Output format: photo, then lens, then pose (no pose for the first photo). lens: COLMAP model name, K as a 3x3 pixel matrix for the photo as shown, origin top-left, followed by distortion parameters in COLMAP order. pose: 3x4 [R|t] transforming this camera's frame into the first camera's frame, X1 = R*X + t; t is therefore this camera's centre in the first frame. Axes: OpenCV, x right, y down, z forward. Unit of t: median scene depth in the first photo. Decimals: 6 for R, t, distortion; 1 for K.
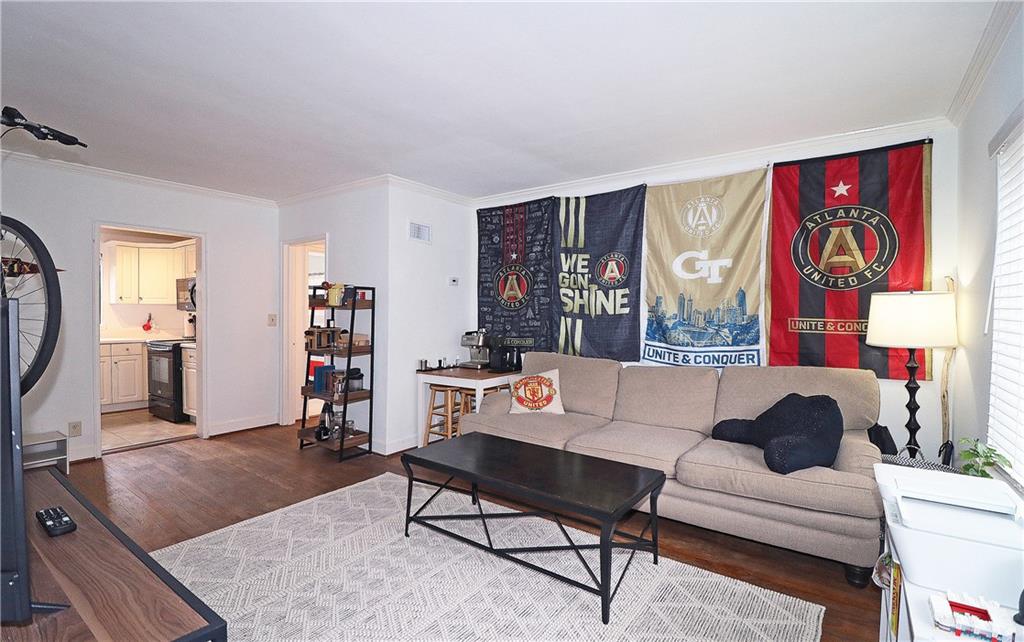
lens RADIAL K [[471.0, 0, 512.0], [0, 471.0, 321.0], [0, 0, 1]] dist [0.000864, 0.000121]
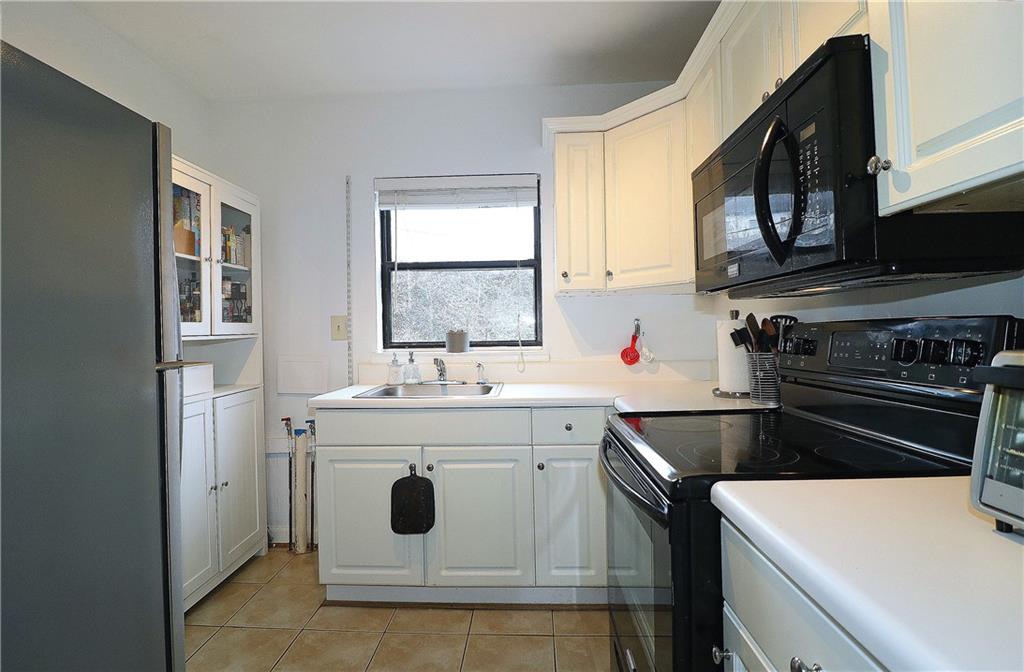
lens RADIAL K [[567.9, 0, 512.0], [0, 567.9, 336.0], [0, 0, 1]] dist [-0.000001, 0.000023]
pose [[0.566454, -0.012910, -0.823992, -0.481284], [0.007376, 0.999917, -0.010595, 0.001778], [0.824060, -0.000076, 0.566502, 0.700400]]
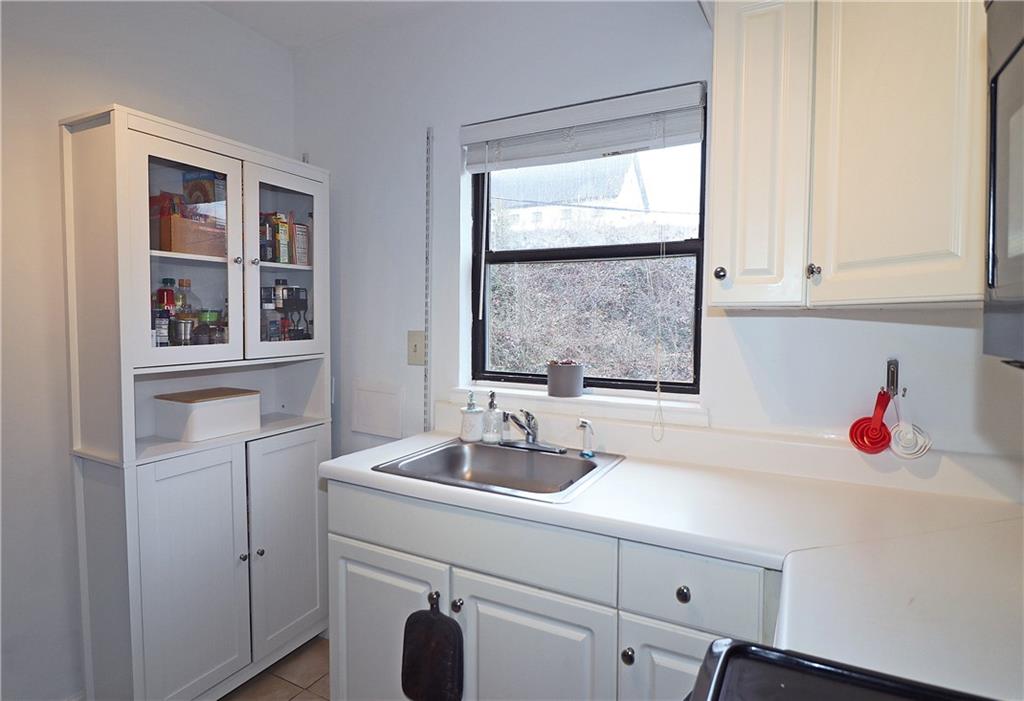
lens RADIAL K [[635.9, 0, 512.0], [0, 635.9, 350.5], [0, 0, 1]] dist [-0.002193, -0.000930]
pose [[0.148603, 0.050078, -0.987628, -0.581231], [-0.005037, 0.998742, 0.049883, -0.030903], [0.988884, -0.002438, 0.148668, 0.861689]]
